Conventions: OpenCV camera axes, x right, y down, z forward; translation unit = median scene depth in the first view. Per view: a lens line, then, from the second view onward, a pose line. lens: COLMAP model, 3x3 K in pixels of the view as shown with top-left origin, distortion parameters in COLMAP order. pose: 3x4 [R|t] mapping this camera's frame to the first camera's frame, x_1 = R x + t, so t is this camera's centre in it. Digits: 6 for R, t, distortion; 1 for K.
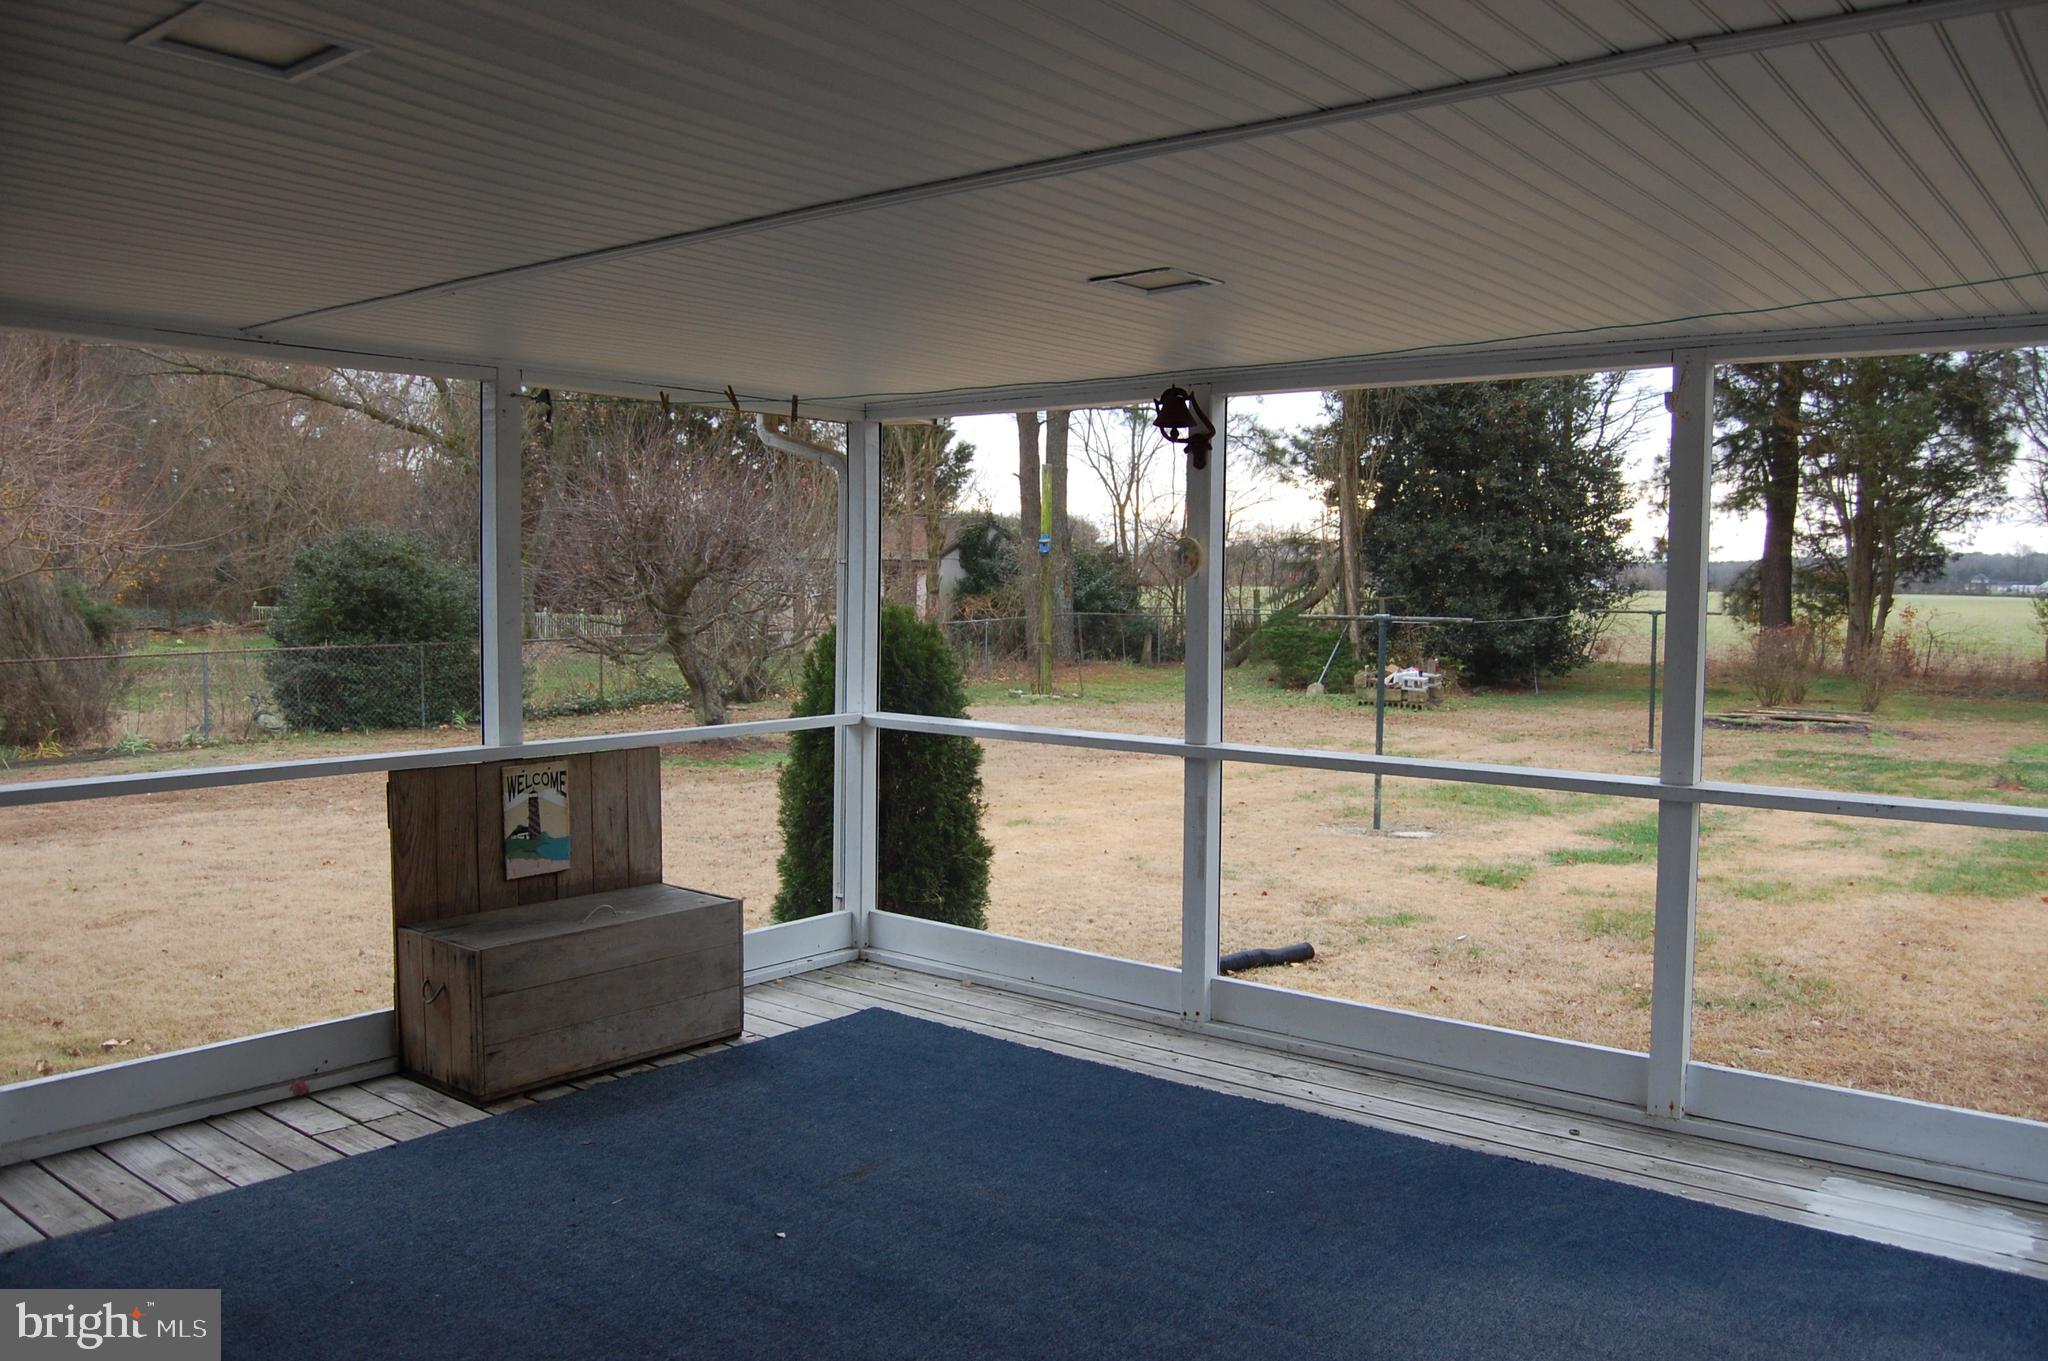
lens RADIAL K [[1561.7, 0, 1022.7], [0, 1561.7, 684.4], [0, 0, 1]] dist [-0.062346, -0.000844]
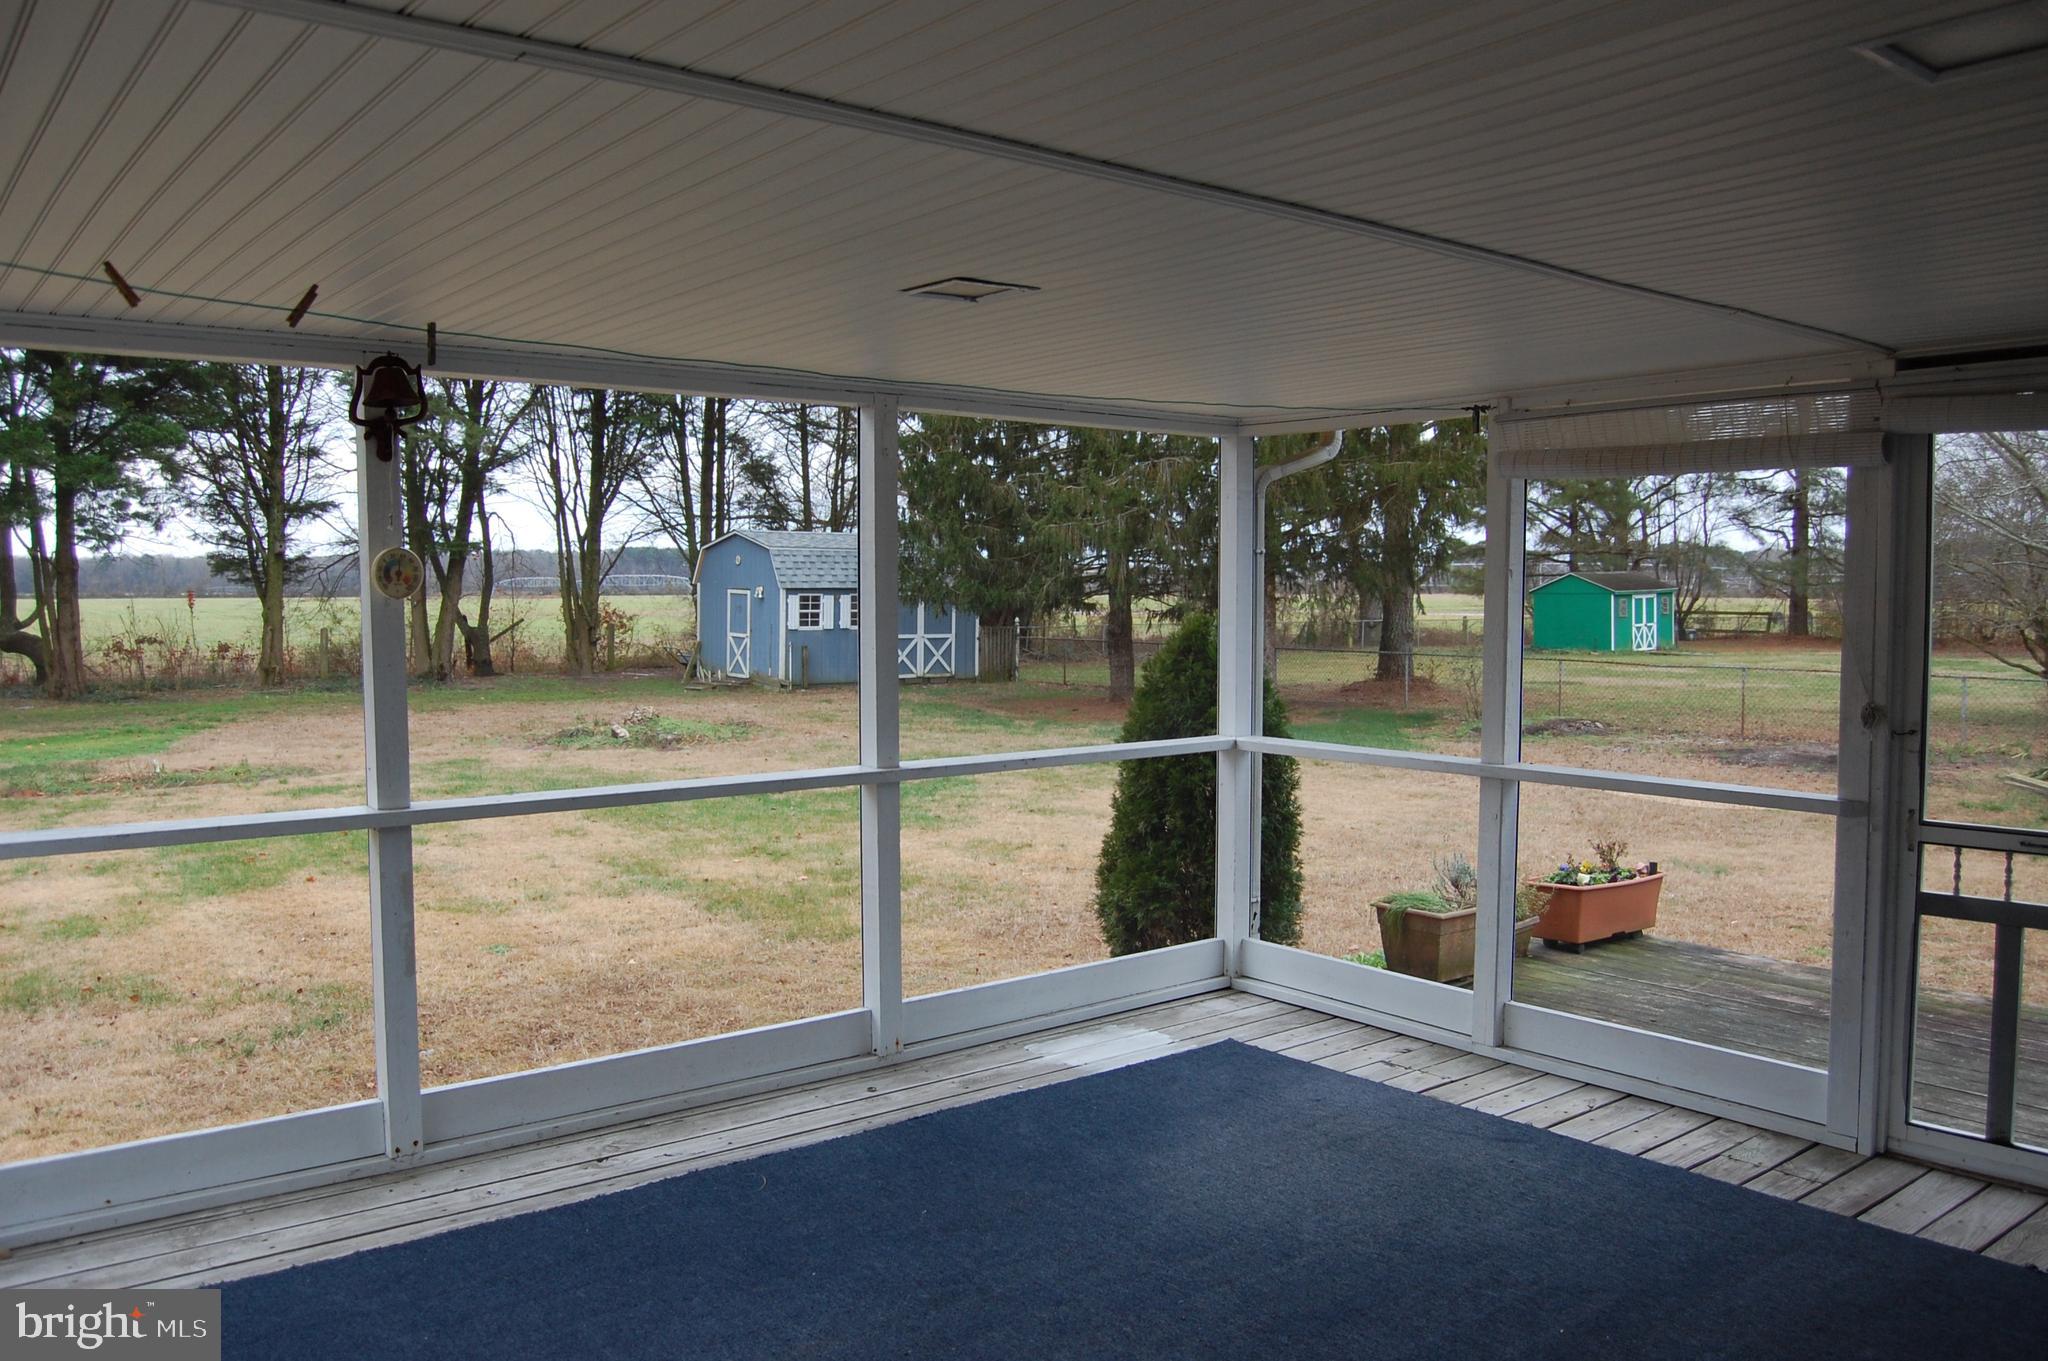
lens RADIAL K [[1608.9, 0, 1024.8], [0, 1608.9, 679.5], [0, 0, 1]] dist [-0.088458, 0.030462]
pose [[0.222181, -0.058263, 0.973263, -0.675884], [0.070088, 0.996585, 0.043659, -0.038955], [-0.972483, 0.058514, 0.225506, 0.598620]]
